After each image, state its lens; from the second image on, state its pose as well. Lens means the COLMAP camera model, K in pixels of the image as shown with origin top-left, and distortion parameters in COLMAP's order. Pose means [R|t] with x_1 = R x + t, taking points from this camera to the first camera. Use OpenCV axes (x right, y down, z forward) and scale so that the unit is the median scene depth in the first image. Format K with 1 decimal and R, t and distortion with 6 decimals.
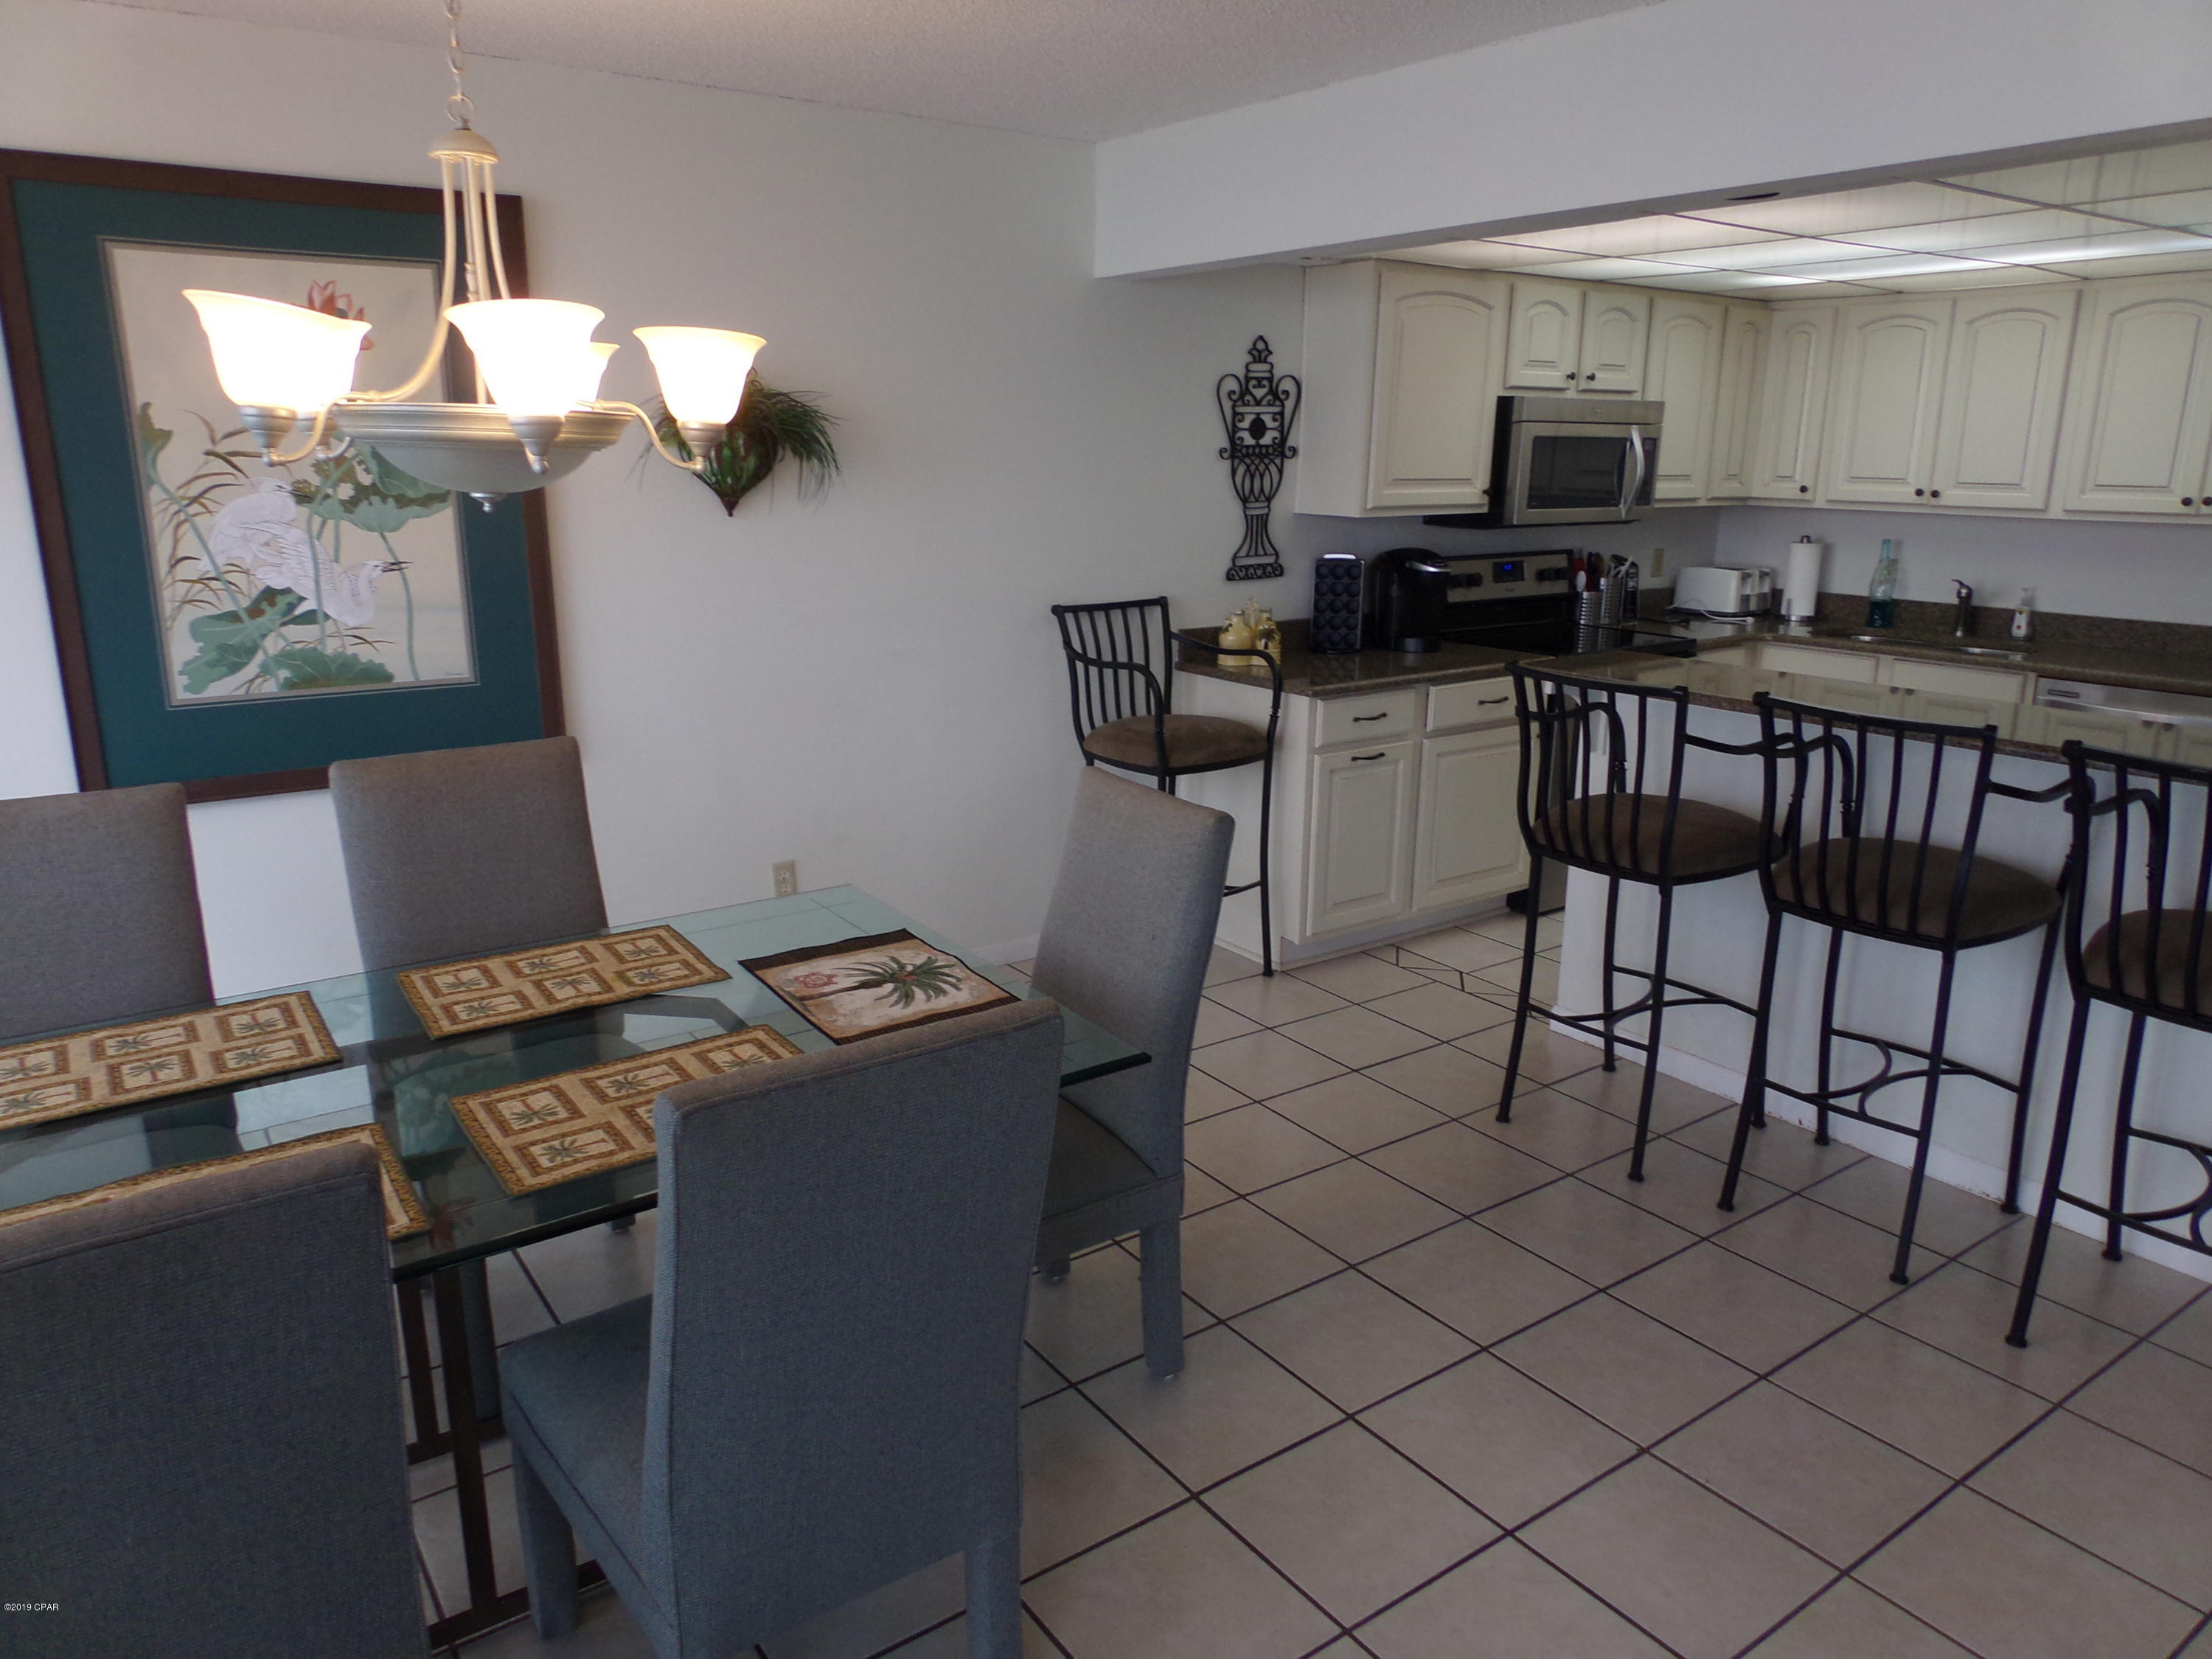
lens RADIAL K [[1484.2, 0, 1103.9], [0, 1484.2, 829.6], [0, 0, 1]] dist [0.004108, -0.004747]
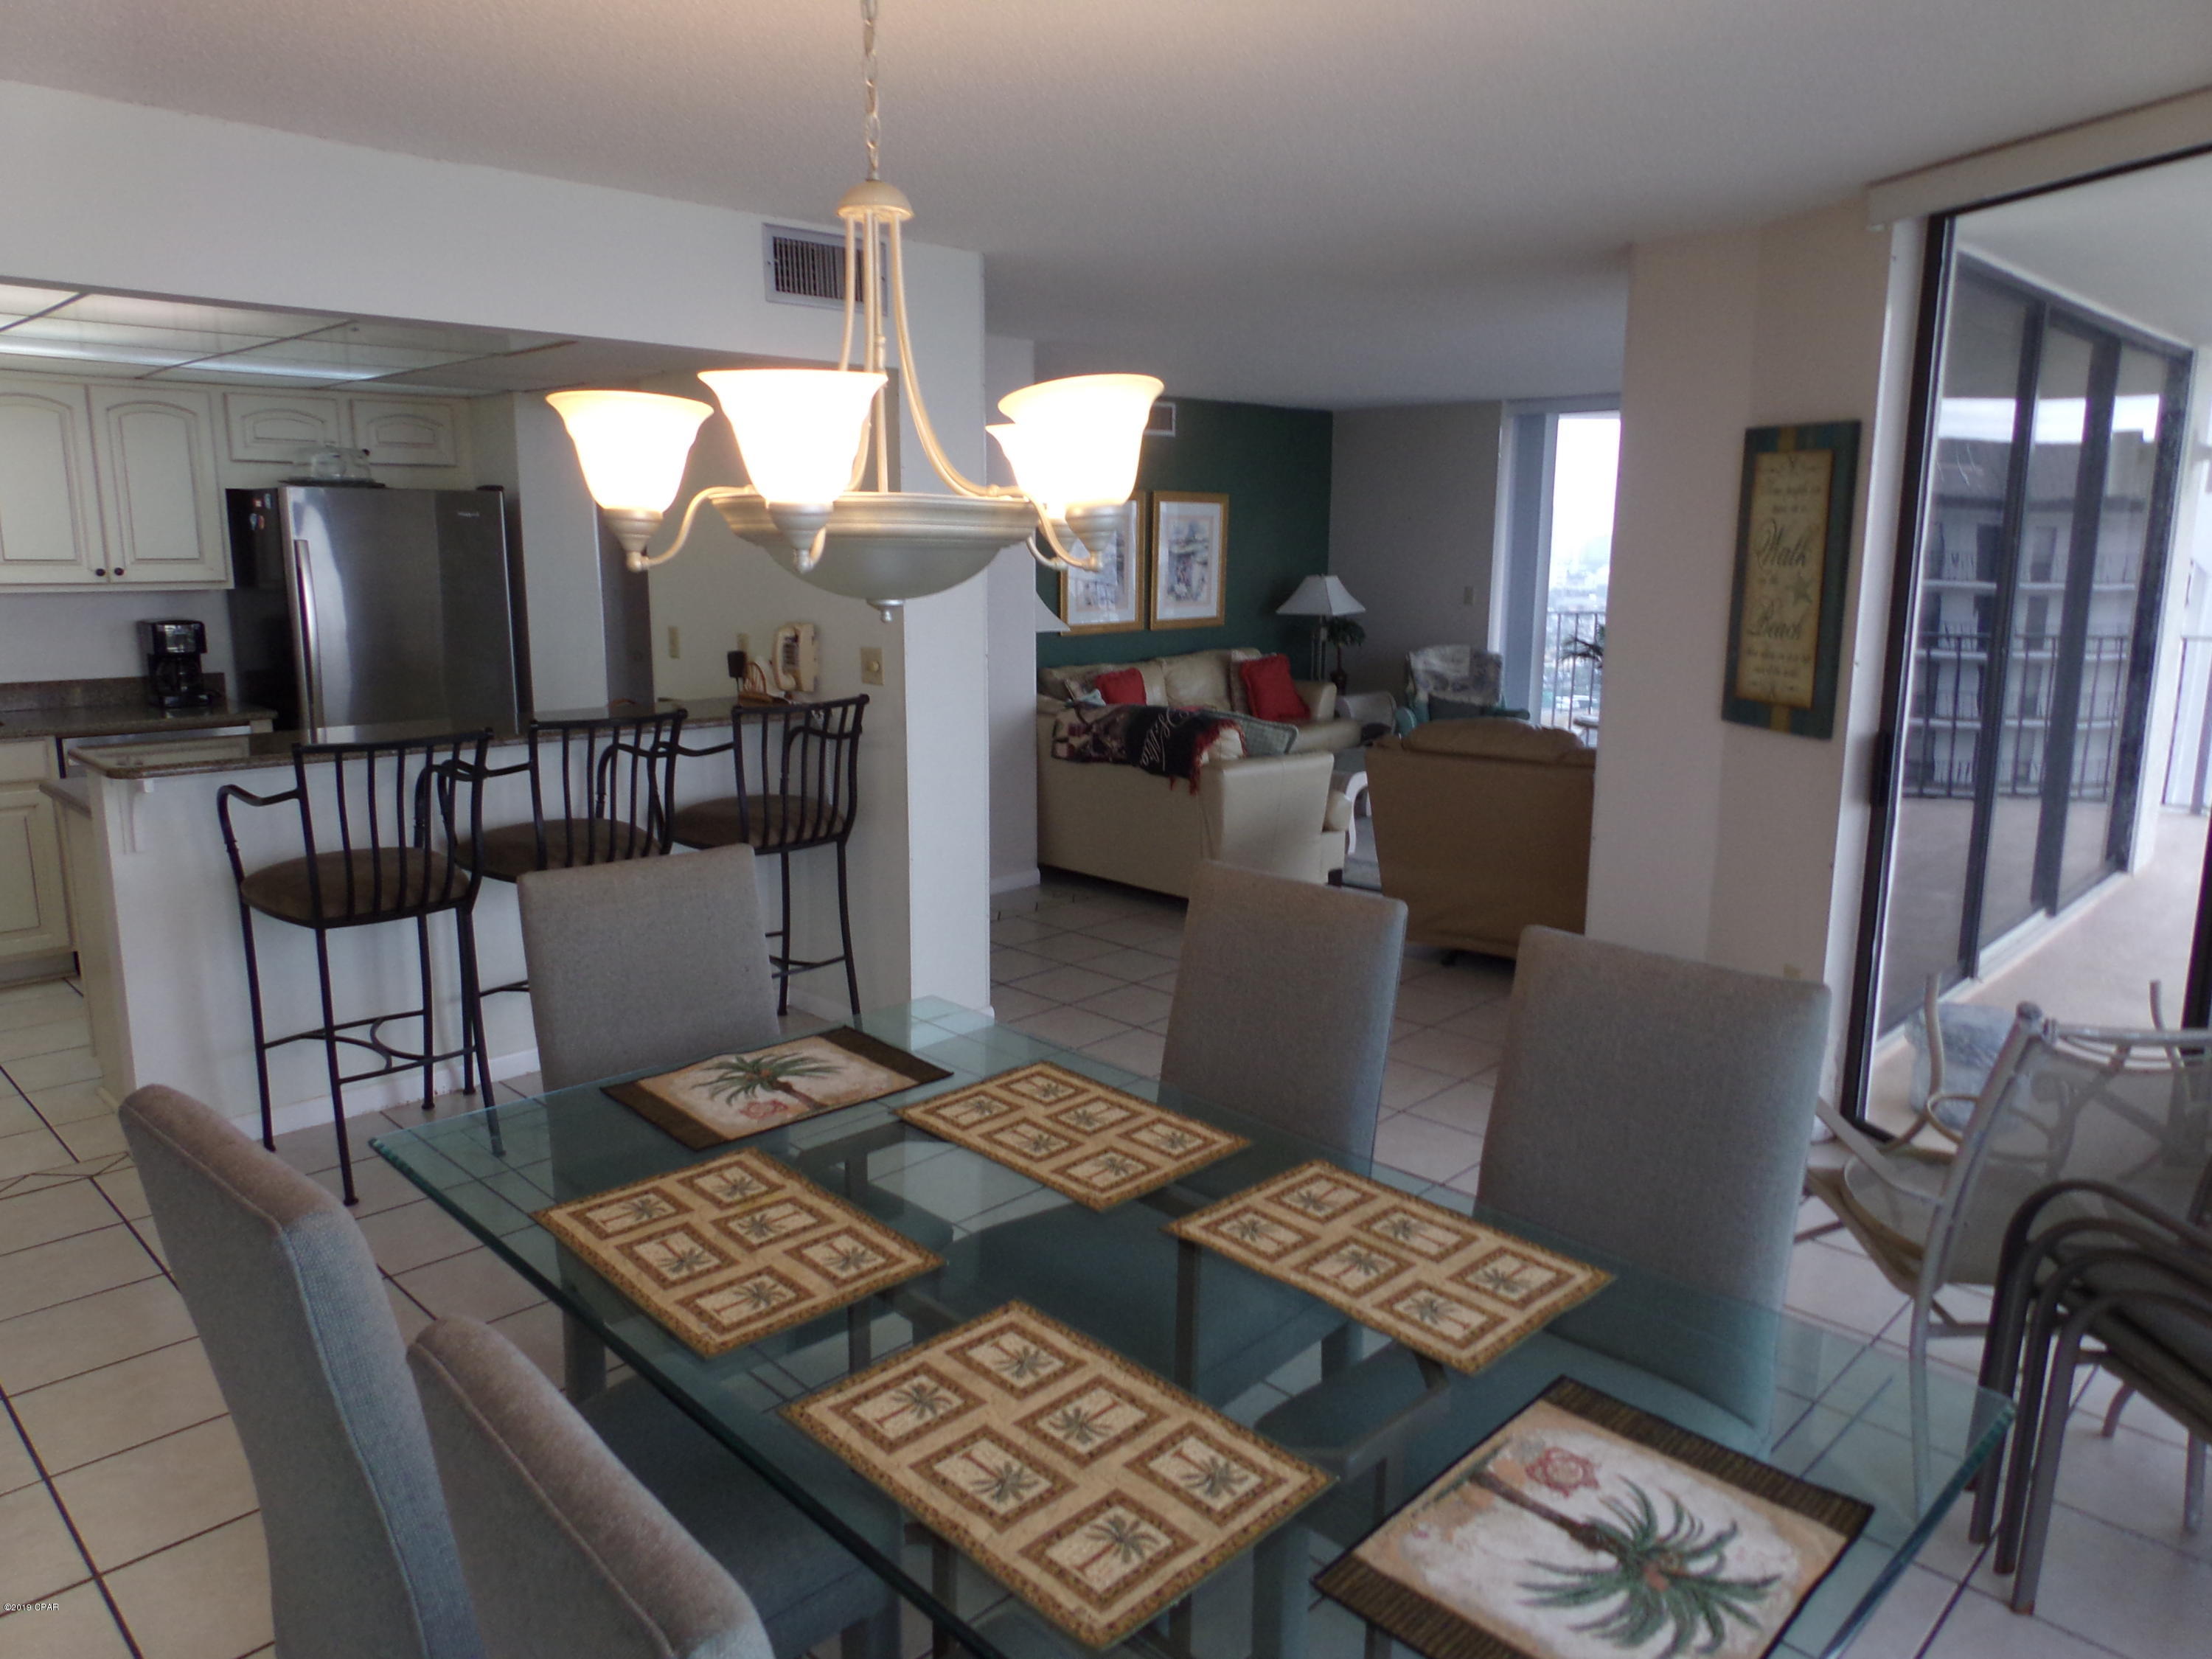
lens RADIAL K [[1484.2, 0, 1094.5], [0, 1484.2, 824.9], [0, 0, 1]] dist [0.004108, -0.004747]
pose [[-0.178192, -0.193191, 0.964845, -0.604347], [0.233862, 0.944127, 0.232234, -0.129413], [-0.955801, 0.267023, -0.123055, 0.478458]]
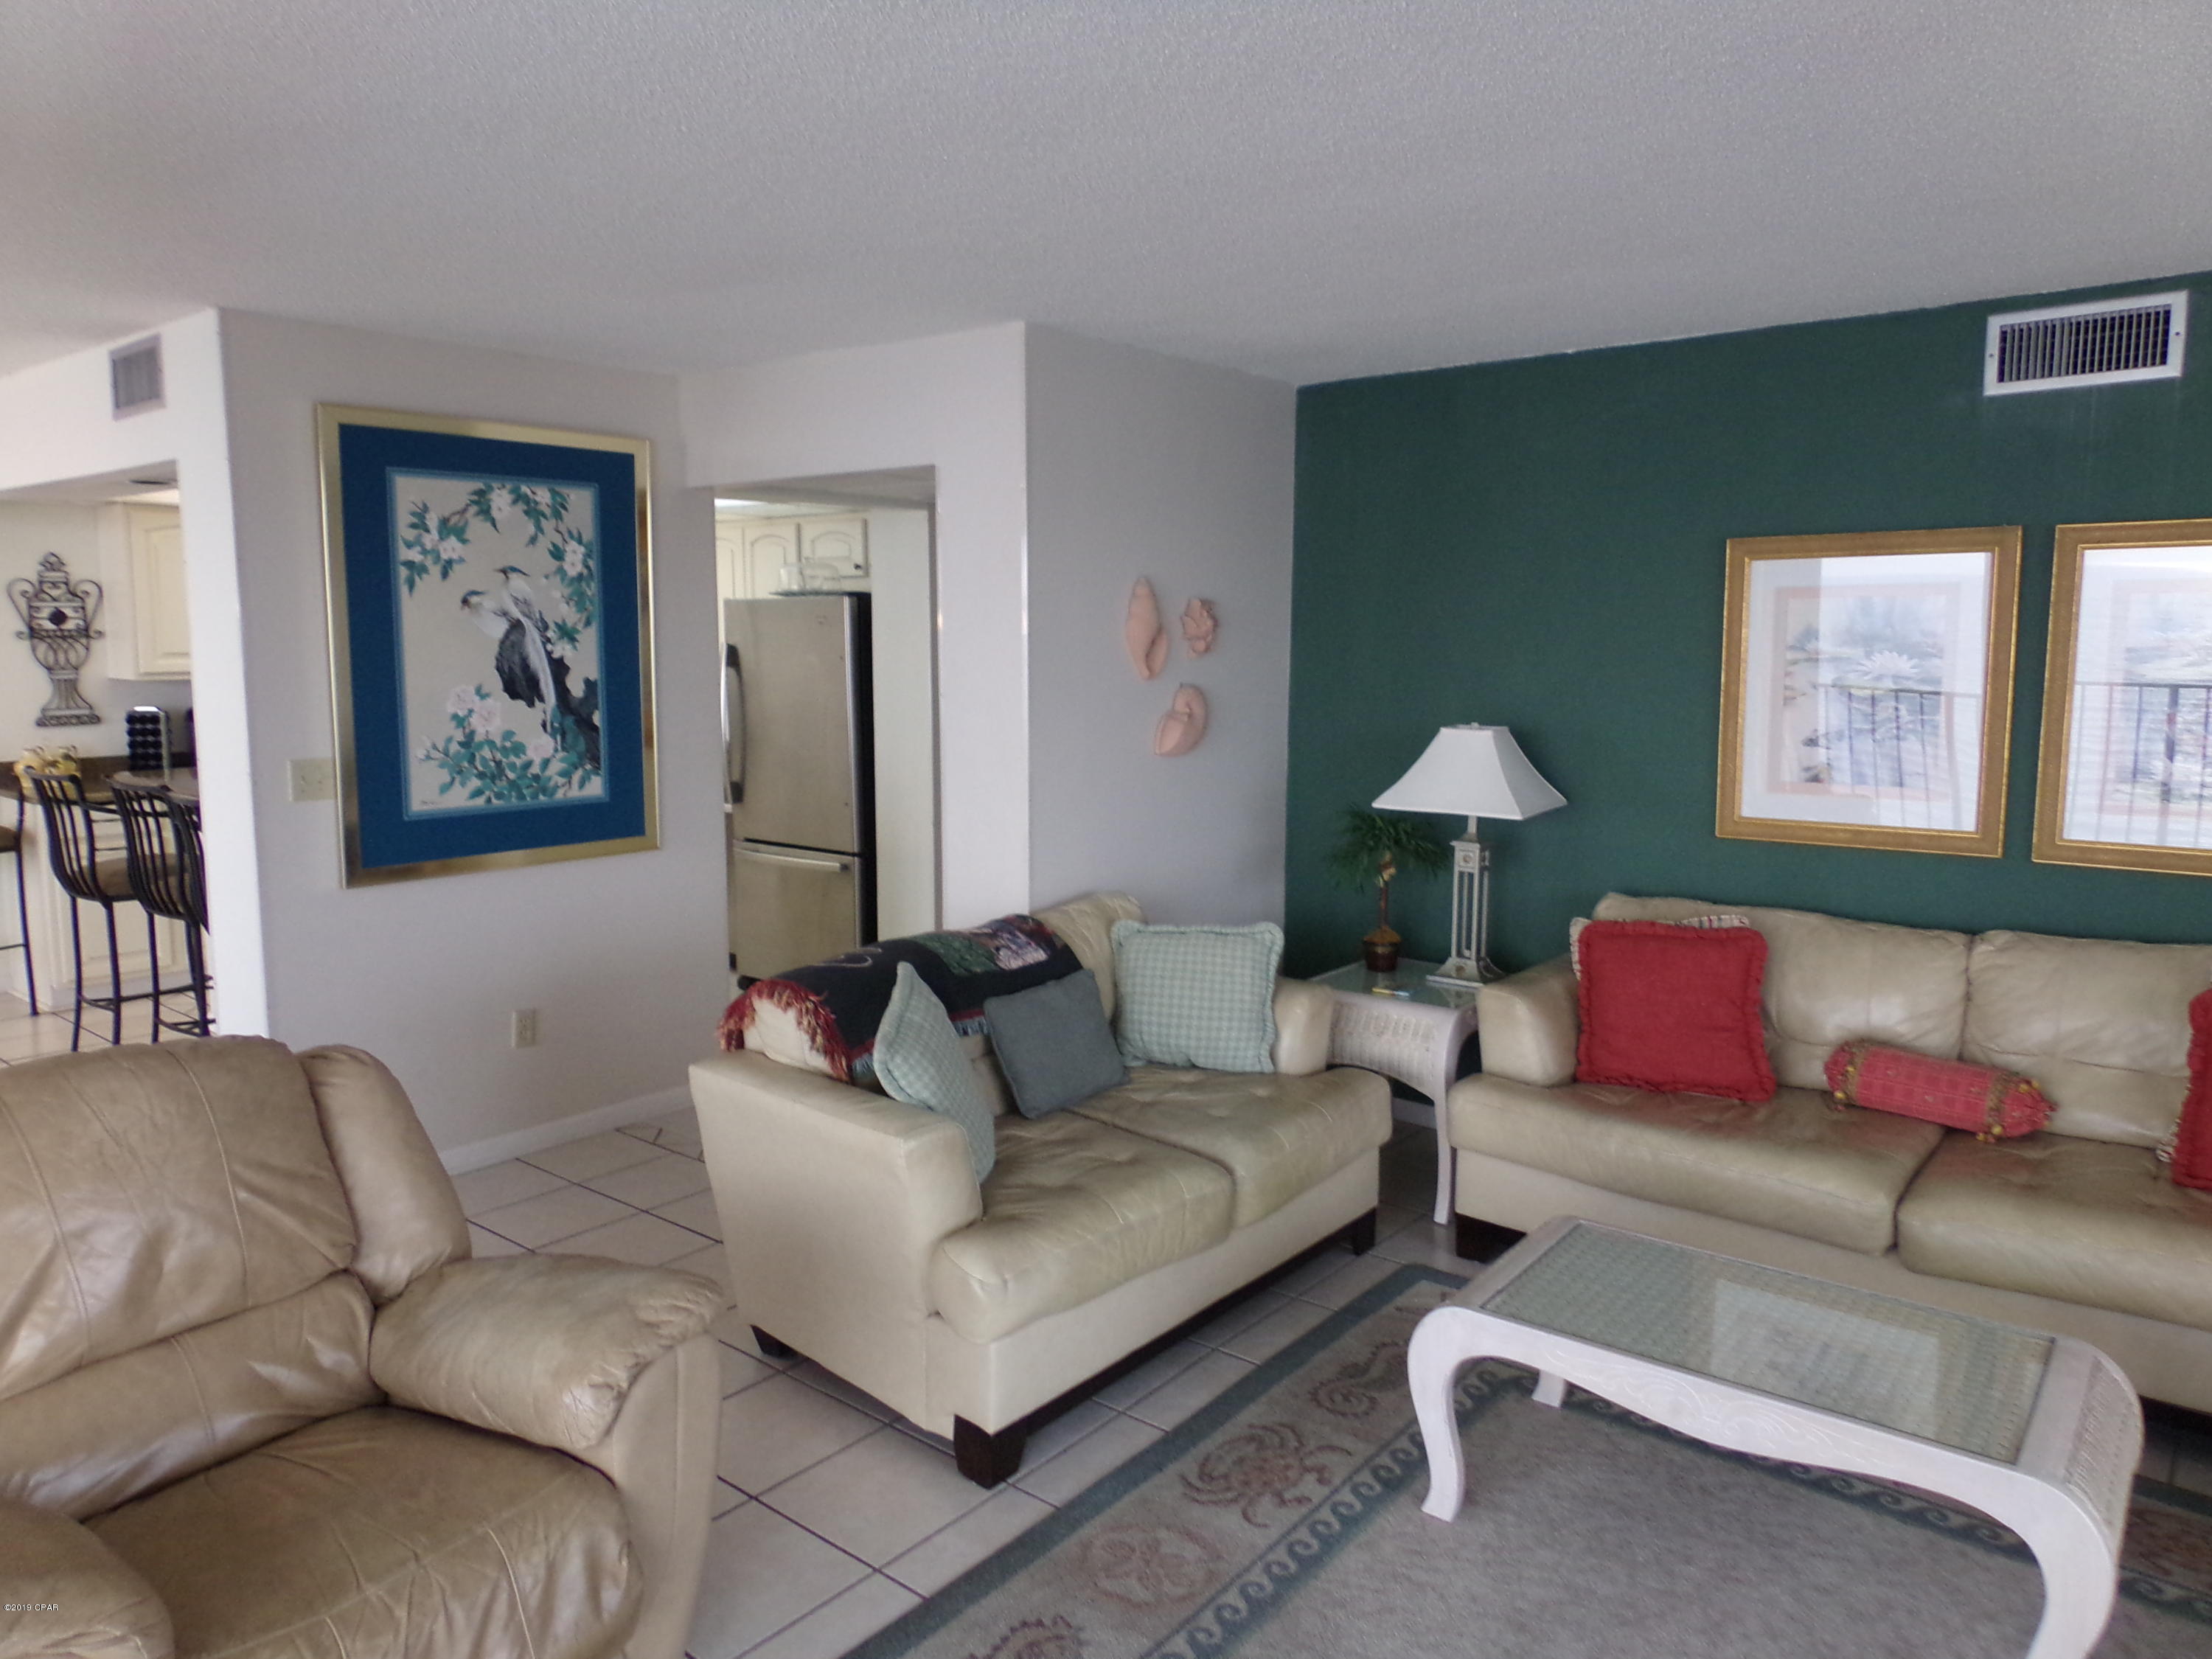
lens RADIAL K [[1484.2, 0, 1103.8], [0, 1484.2, 809.2], [0, 0, 1]] dist [0.004108, -0.004747]
pose [[0.963212, -0.033862, 0.266599, 0.670161], [0.070232, 0.989272, -0.128094, 0.151502], [-0.259401, 0.142106, 0.955257, -0.547063]]
